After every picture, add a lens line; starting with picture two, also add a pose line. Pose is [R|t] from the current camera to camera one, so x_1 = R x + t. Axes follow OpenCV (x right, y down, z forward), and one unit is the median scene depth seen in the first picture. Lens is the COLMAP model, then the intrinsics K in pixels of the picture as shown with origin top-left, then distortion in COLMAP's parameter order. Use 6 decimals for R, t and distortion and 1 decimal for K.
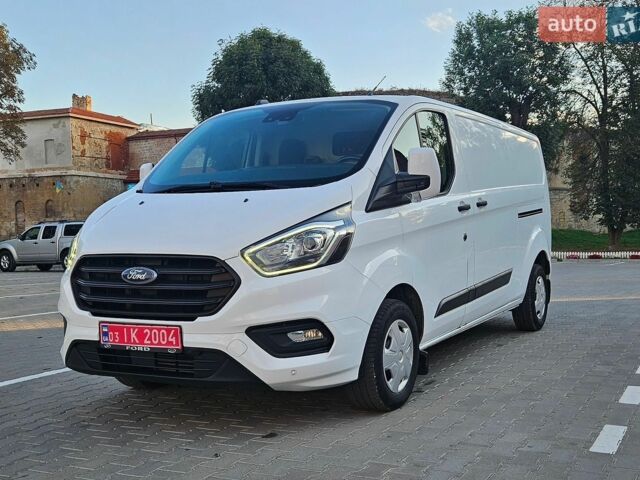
lens RADIAL K [[784.2, 0, 322.2], [0, 784.2, 274.2], [0, 0, 1]] dist [0.048033, -0.016855]
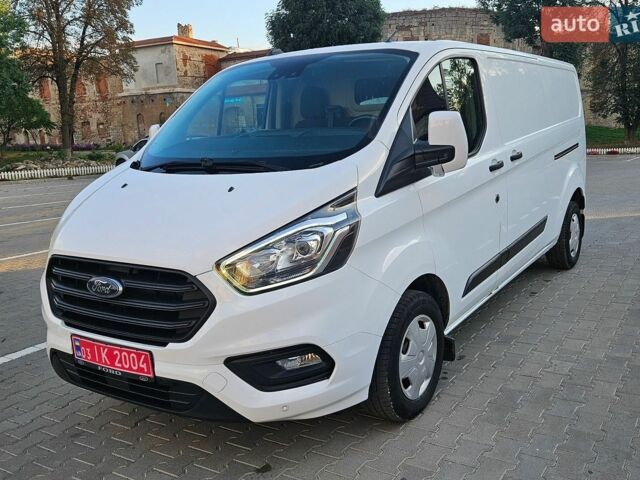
lens RADIAL K [[606.0, 0, 334.1], [0, 606.0, 240.6], [0, 0, 1]] dist [0.045814, -0.008755]
pose [[0.996443, -0.018196, -0.082279, 0.060442], [0.028850, 0.991066, 0.130216, -0.112412], [0.079175, -0.132127, 0.988066, 0.337282]]
